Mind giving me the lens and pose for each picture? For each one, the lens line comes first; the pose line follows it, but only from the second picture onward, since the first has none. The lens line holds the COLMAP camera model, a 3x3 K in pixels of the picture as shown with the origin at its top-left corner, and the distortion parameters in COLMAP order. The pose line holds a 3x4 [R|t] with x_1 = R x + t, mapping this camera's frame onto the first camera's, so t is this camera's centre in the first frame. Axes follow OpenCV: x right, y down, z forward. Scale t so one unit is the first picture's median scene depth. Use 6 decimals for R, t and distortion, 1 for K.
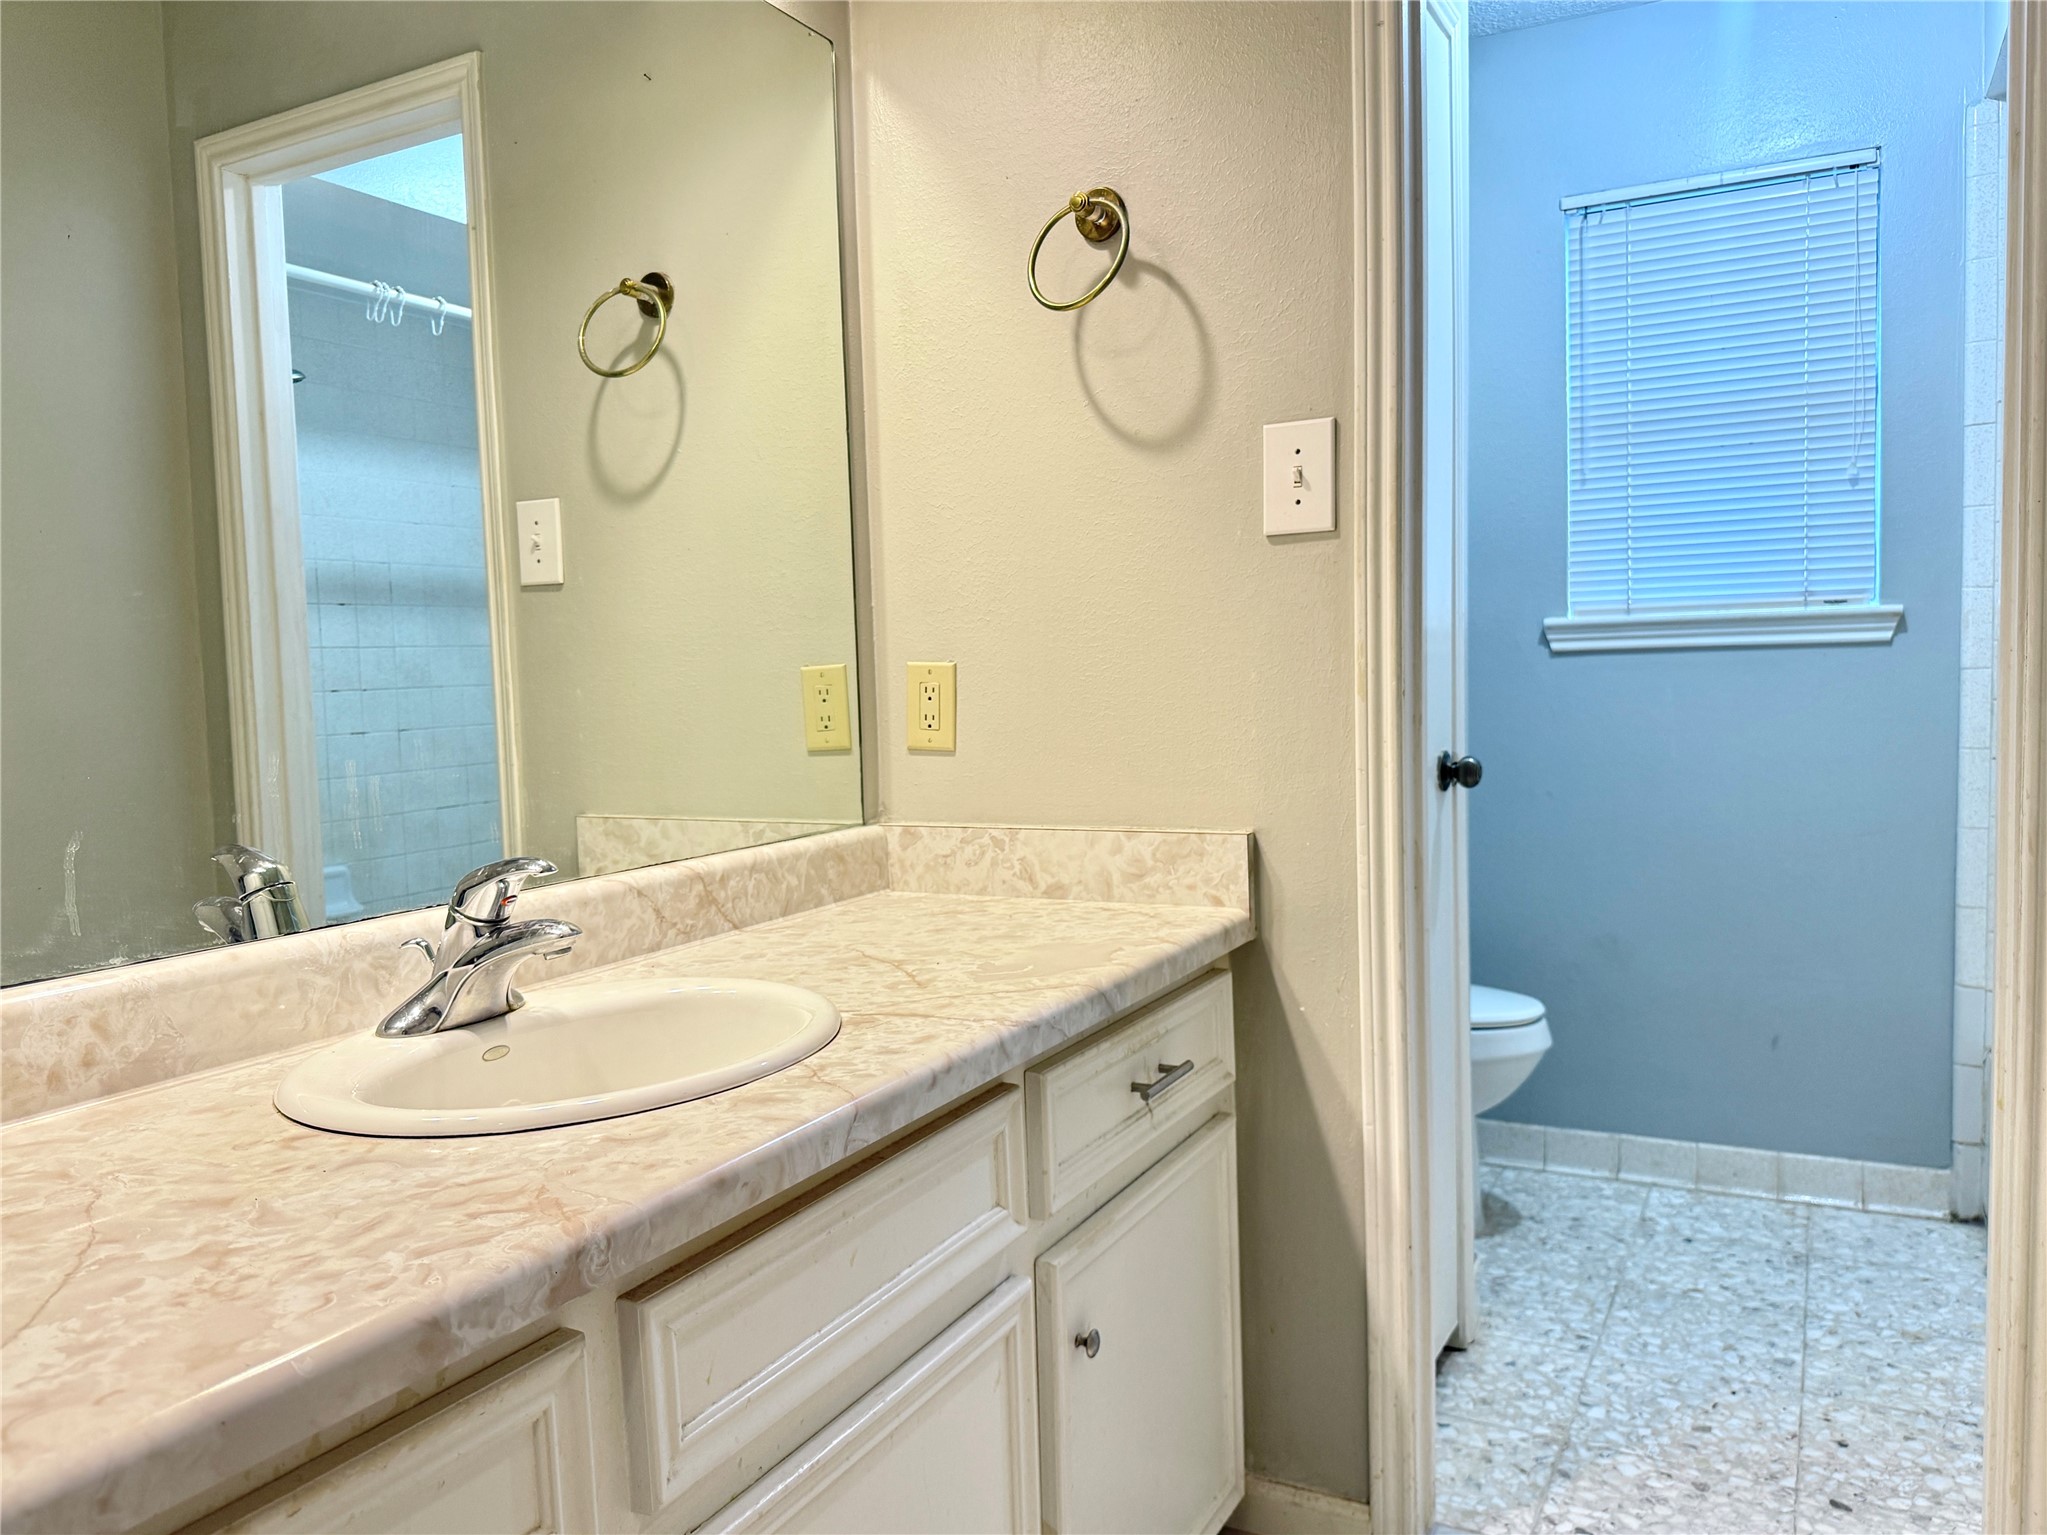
lens RADIAL K [[1453.3, 0, 1023.1], [0, 1453.3, 769.2], [0, 0, 1]] dist [-0.008715, -0.007479]
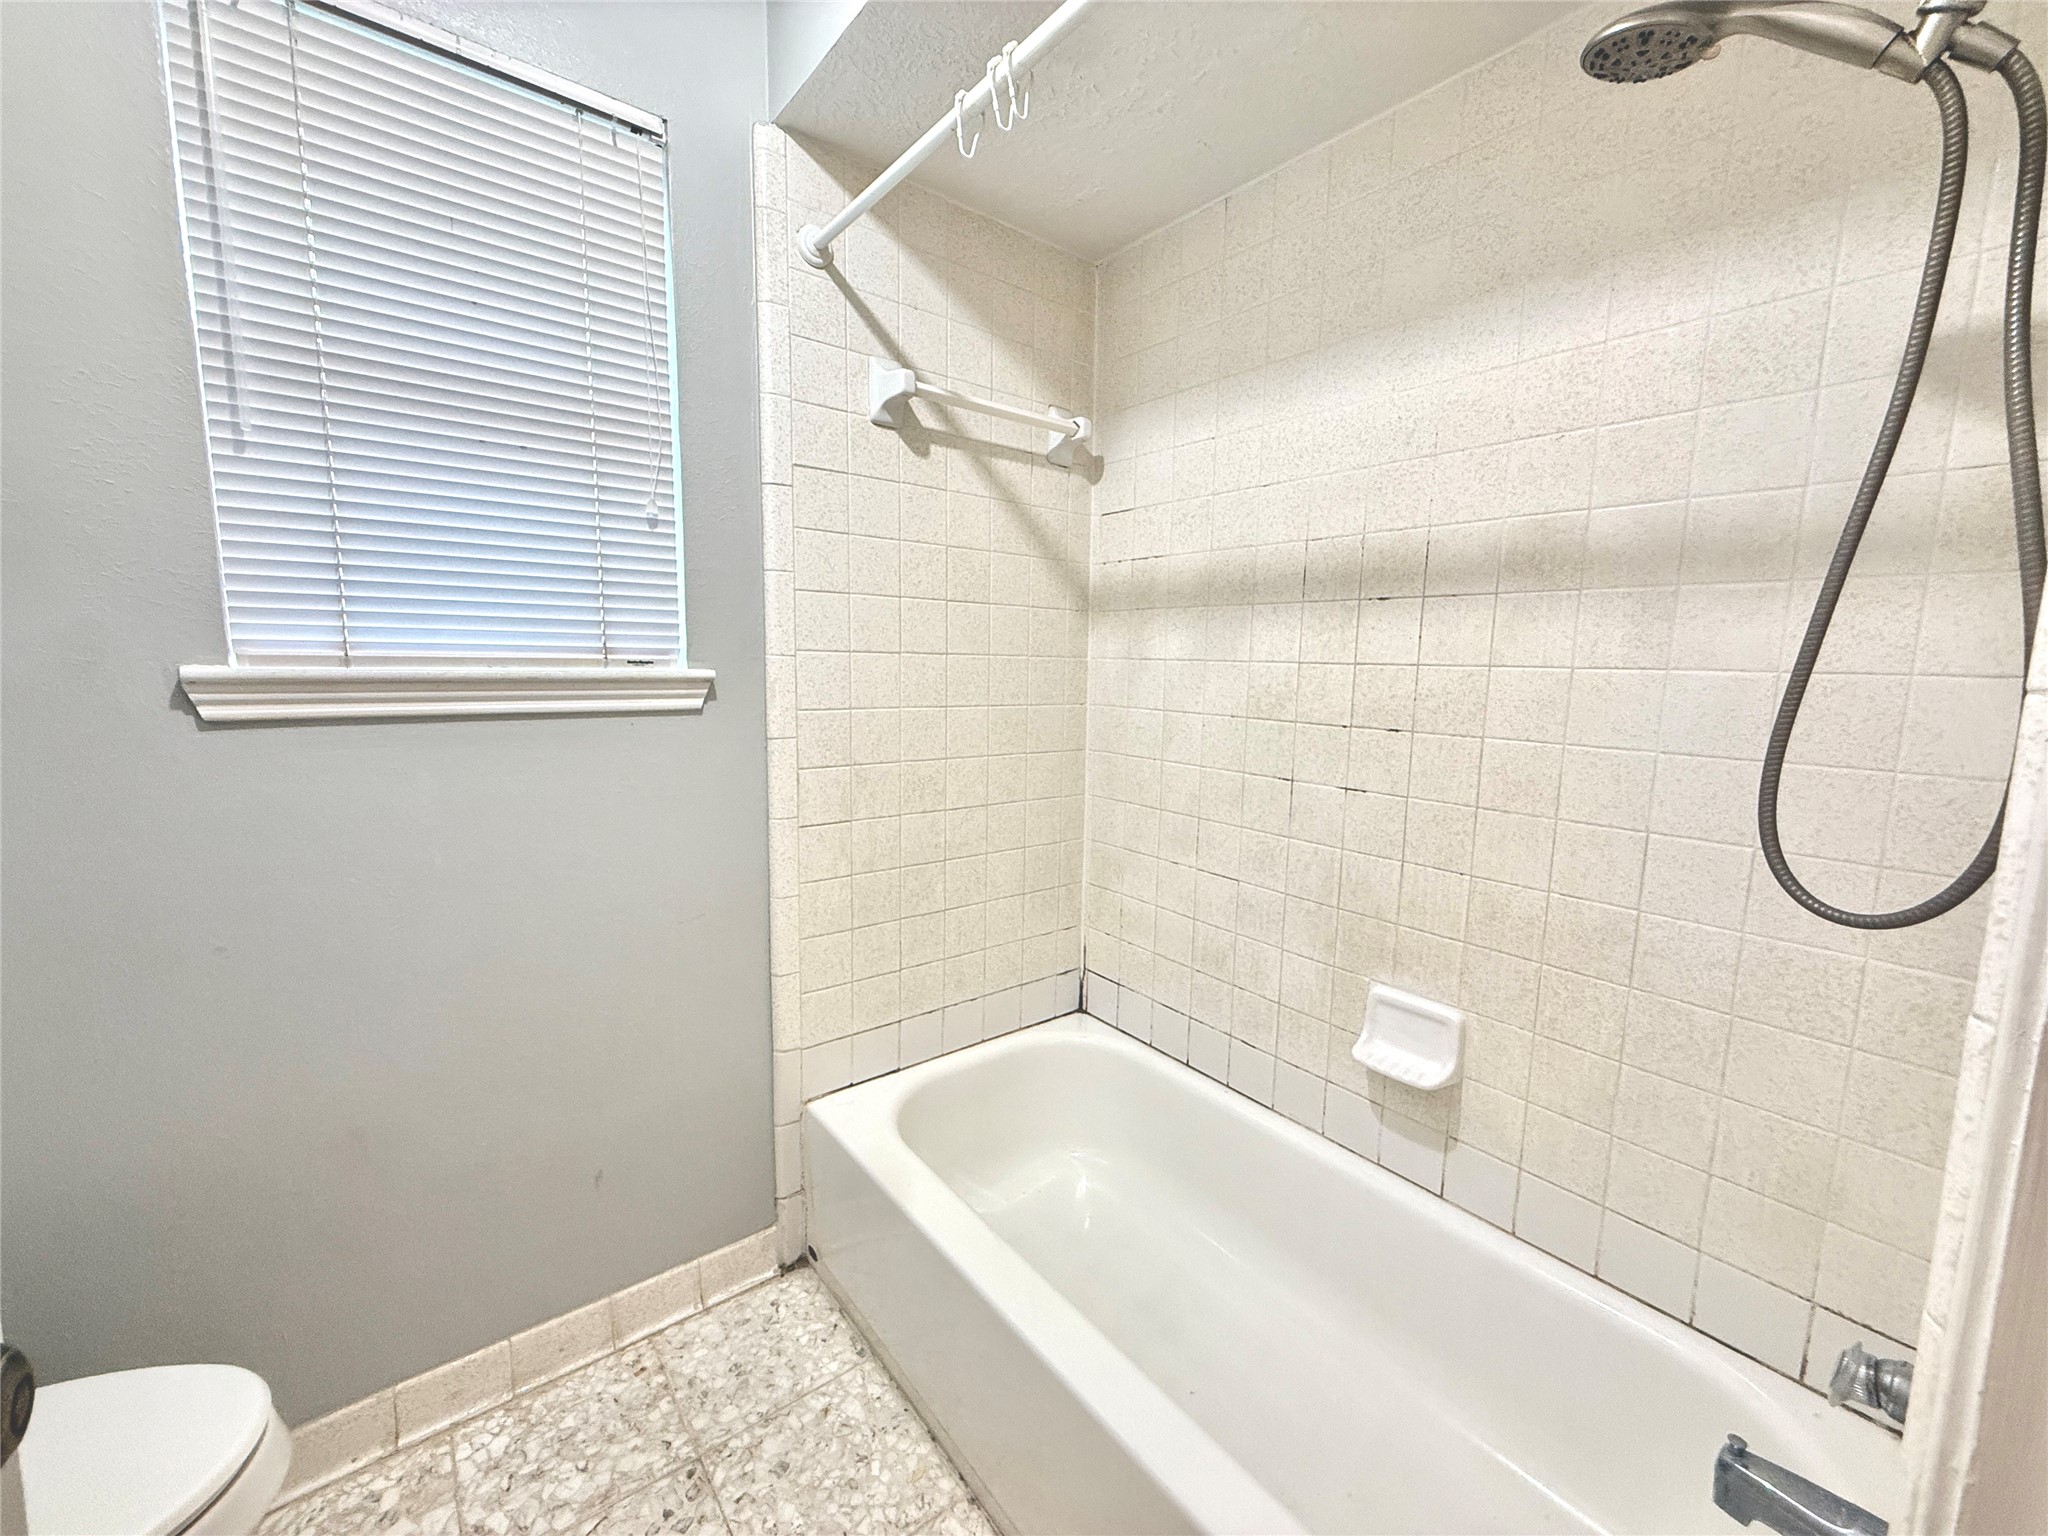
lens RADIAL K [[819.6, 0, 1021.3], [0, 819.6, 764.3], [0, 0, 1]] dist [0.002449, 0.000371]
pose [[0.389822, -0.079174, 0.917480, 0.200465], [0.034300, 0.996854, 0.071450, -0.082904], [-0.920251, 0.003617, 0.391311, 0.605224]]
